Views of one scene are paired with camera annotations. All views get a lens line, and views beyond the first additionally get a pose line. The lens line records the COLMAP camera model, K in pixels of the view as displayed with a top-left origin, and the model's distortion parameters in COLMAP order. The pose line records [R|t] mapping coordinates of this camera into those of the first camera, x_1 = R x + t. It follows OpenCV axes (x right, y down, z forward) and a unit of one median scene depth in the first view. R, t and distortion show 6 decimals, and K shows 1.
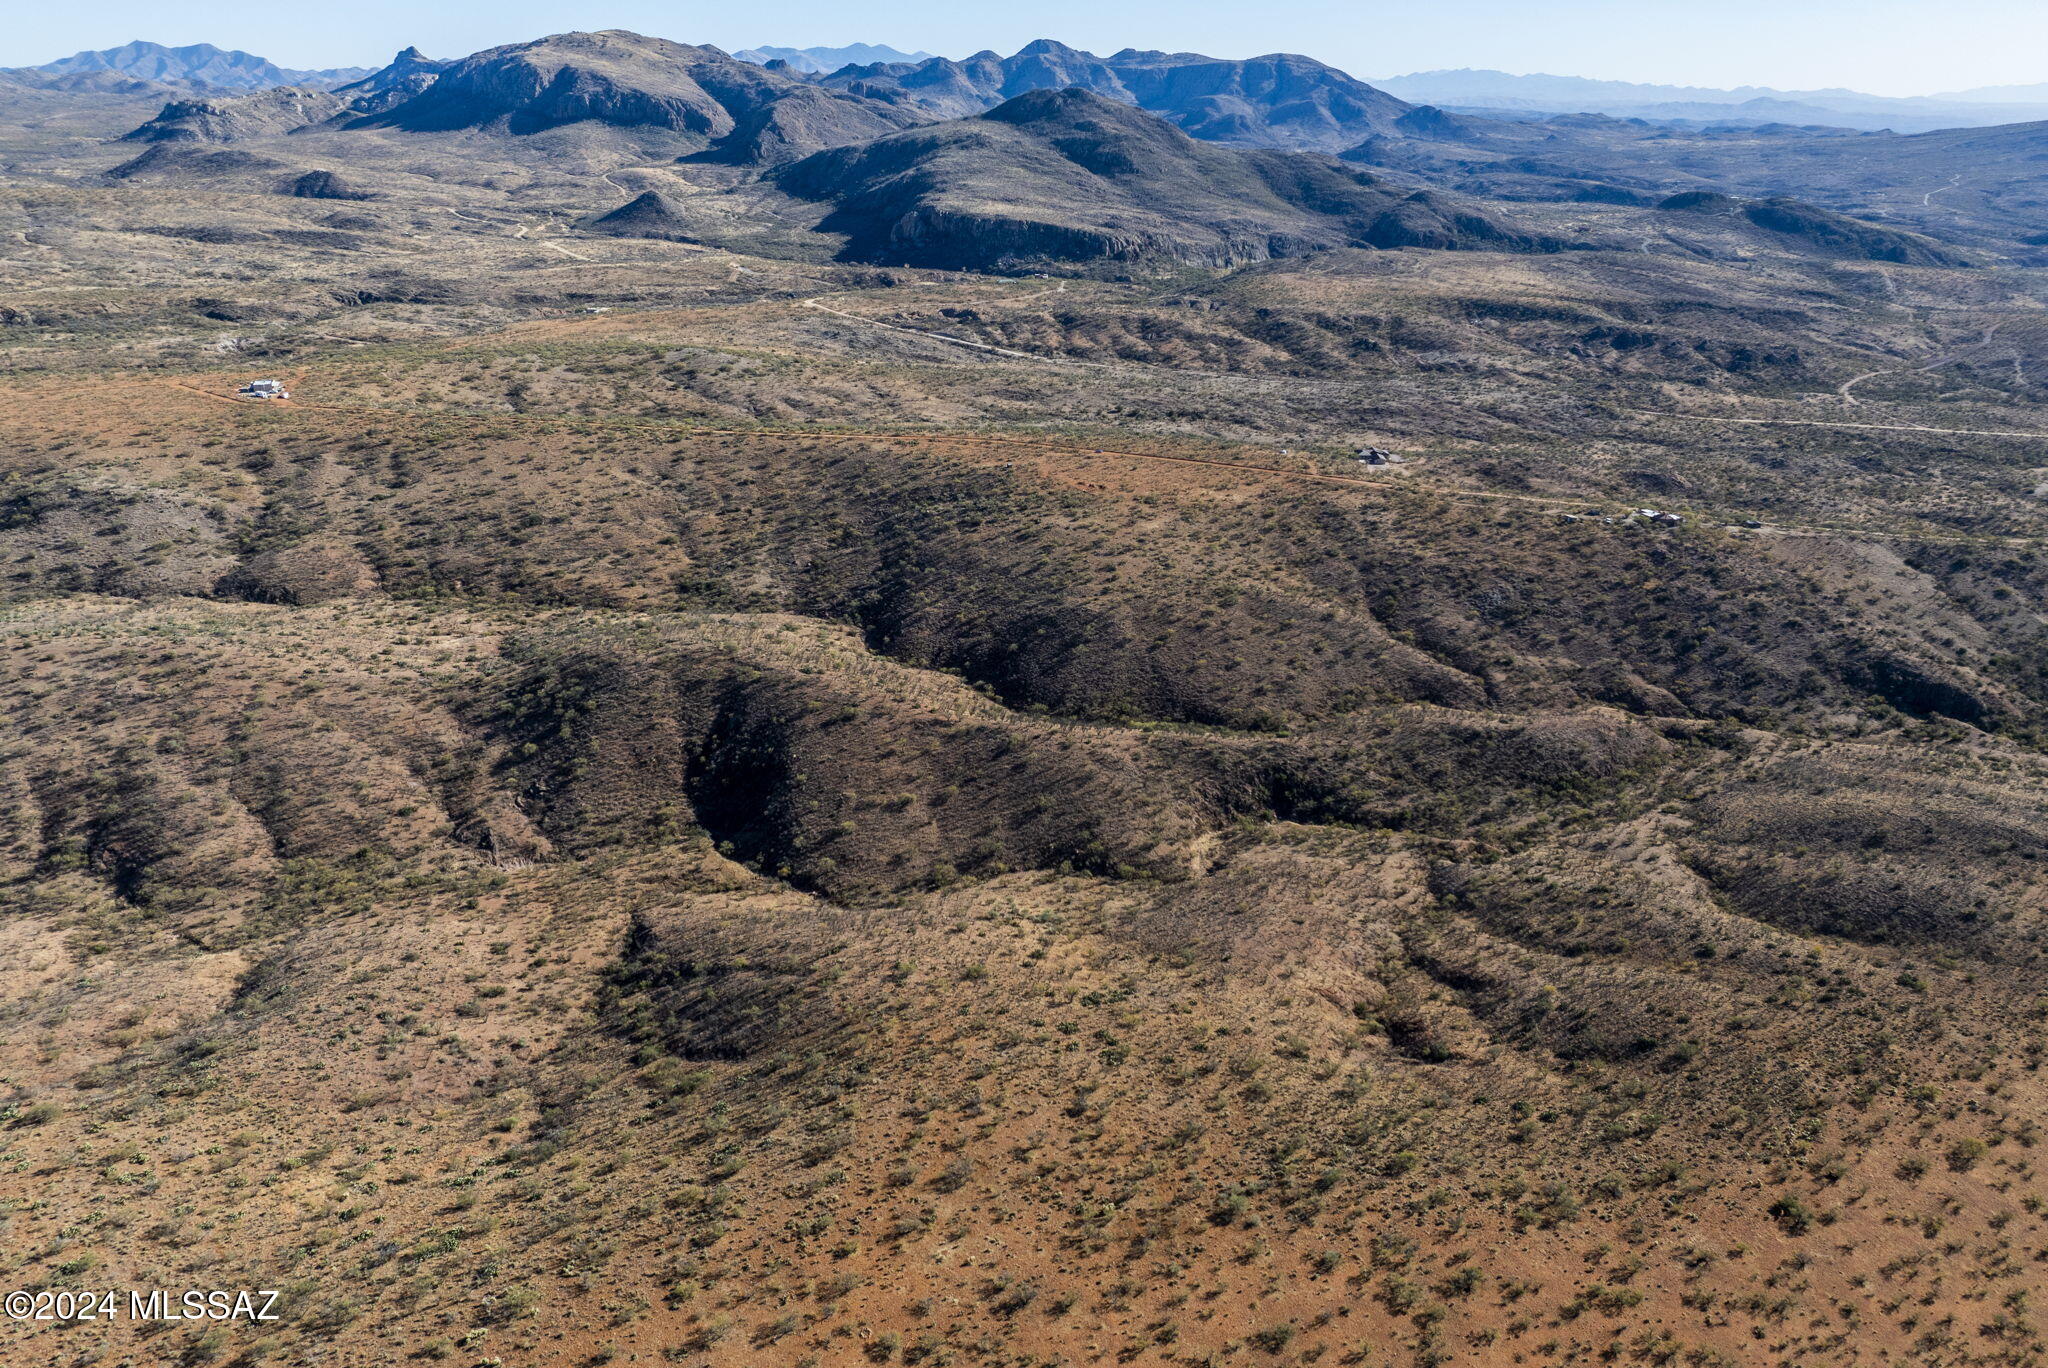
lens RADIAL K [[1443.2, 0, 1016.7], [0, 1443.2, 607.8], [0, 0, 1]] dist [-0.044681, 0.013145]
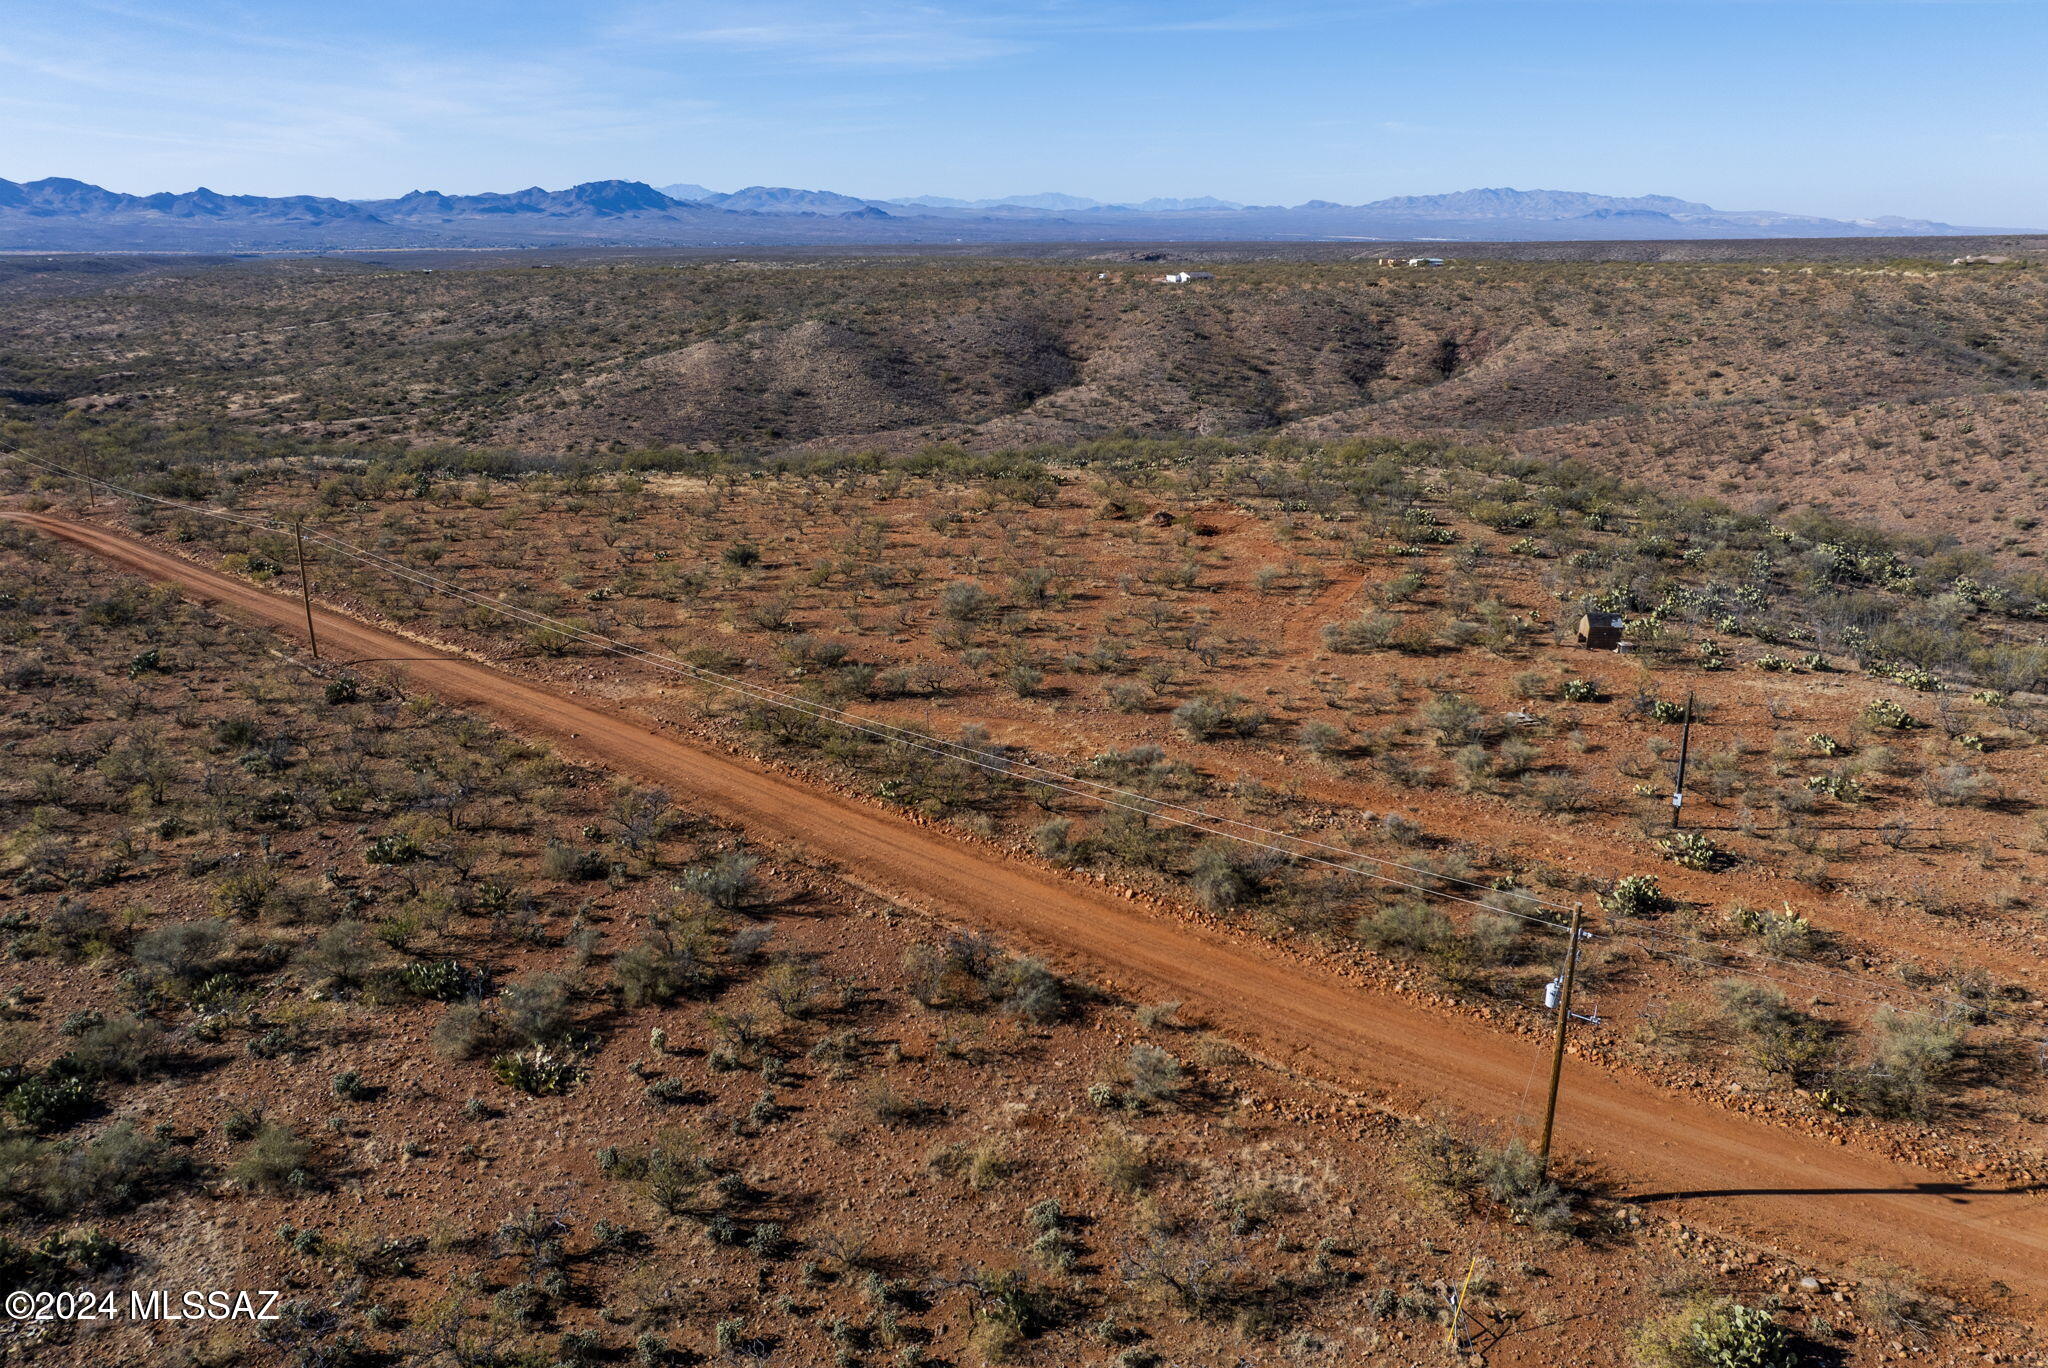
lens RADIAL K [[1437.8, 0, 1008.5], [0, 1437.8, 691.5], [0, 0, 1]] dist [-0.039563, 0.014095]
pose [[-0.883513, -0.167582, 0.437402, -0.016772], [0.145182, 0.789848, 0.595870, -0.201904], [-0.445338, 0.589962, -0.673512, 1.279367]]
